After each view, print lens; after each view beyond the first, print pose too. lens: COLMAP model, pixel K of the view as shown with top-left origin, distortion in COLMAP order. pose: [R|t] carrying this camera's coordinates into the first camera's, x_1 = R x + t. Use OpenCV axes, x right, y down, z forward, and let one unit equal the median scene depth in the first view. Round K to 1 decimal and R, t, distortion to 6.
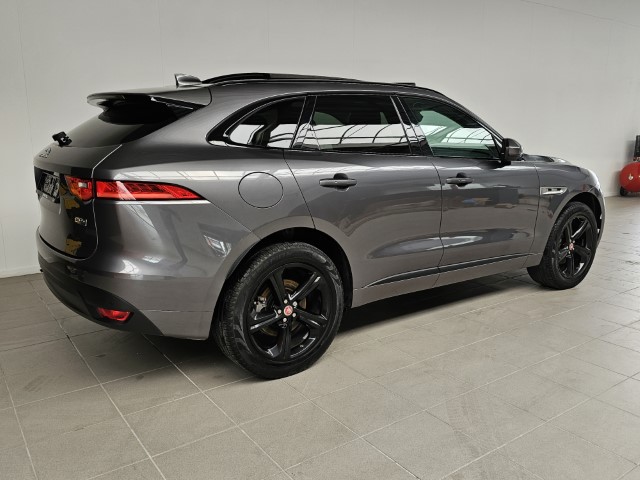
lens RADIAL K [[525.1, 0, 320.0], [0, 525.1, 240.0], [0, 0, 1]] dist [0.019100, -0.008071]
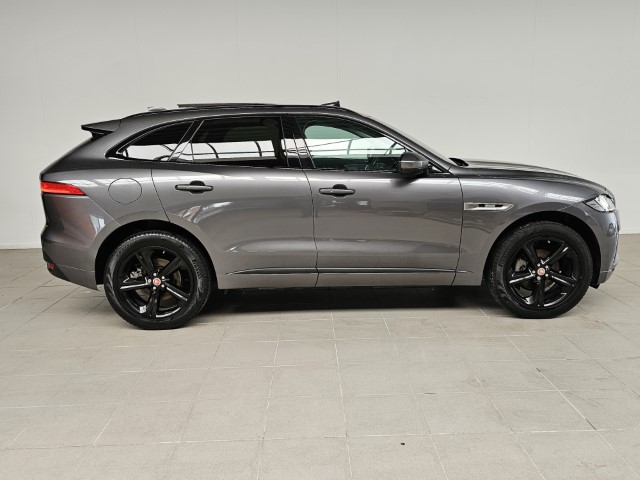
lens RADIAL K [[525.1, 0, 320.0], [0, 525.1, 240.0], [0, 0, 1]] dist [0.019100, -0.008071]
pose [[0.827802, 0.086078, -0.554378, 0.966388], [-0.092561, 0.995572, 0.016370, -0.030853], [0.553332, 0.037762, 0.832104, 0.096120]]
